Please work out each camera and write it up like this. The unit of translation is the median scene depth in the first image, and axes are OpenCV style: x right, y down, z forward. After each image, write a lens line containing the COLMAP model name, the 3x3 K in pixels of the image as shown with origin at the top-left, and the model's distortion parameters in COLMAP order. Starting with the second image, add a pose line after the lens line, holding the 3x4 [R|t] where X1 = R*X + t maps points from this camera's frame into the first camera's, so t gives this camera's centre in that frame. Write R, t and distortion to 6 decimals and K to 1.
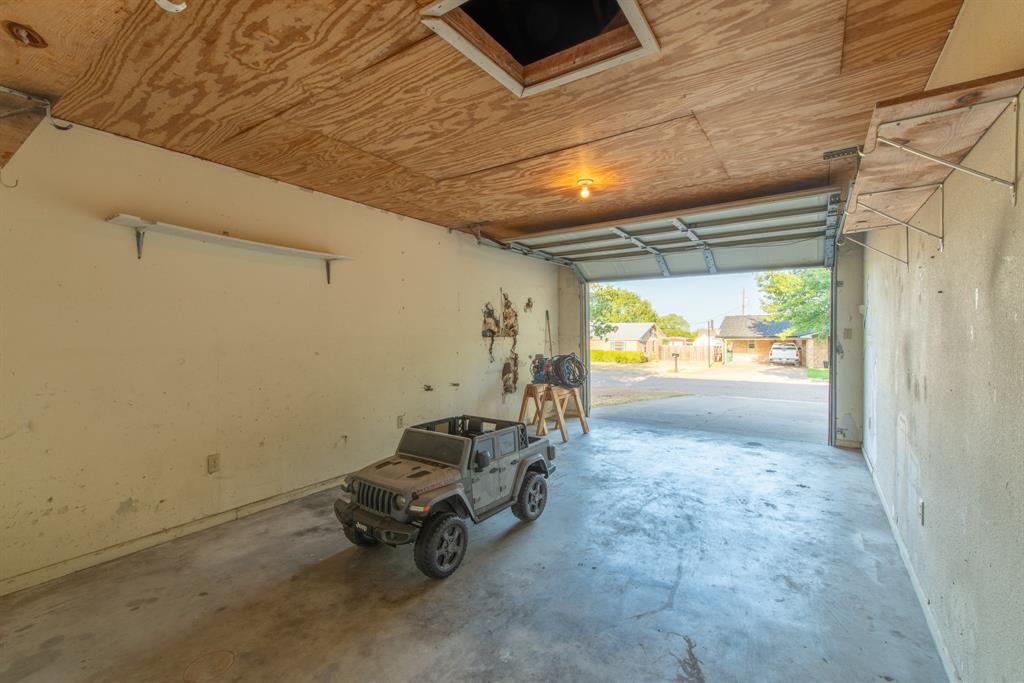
lens RADIAL K [[440.6, 0, 514.7], [0, 440.6, 336.4], [0, 0, 1]] dist [0.003954, -0.000323]
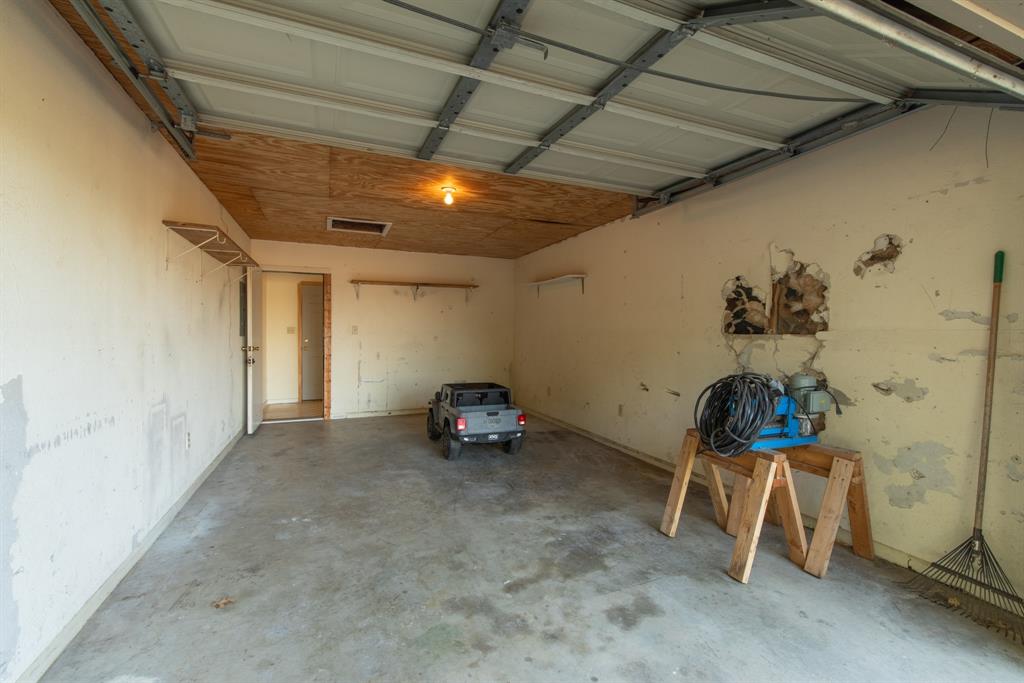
lens RADIAL K [[440.6, 0, 514.7], [0, 440.6, 336.4], [0, 0, 1]] dist [0.003954, -0.000323]
pose [[-0.543074, 0.009810, -0.839627, 0.846784], [-0.008501, 0.999816, 0.017180, -0.003754], [0.839642, 0.016468, -0.542891, 1.478294]]
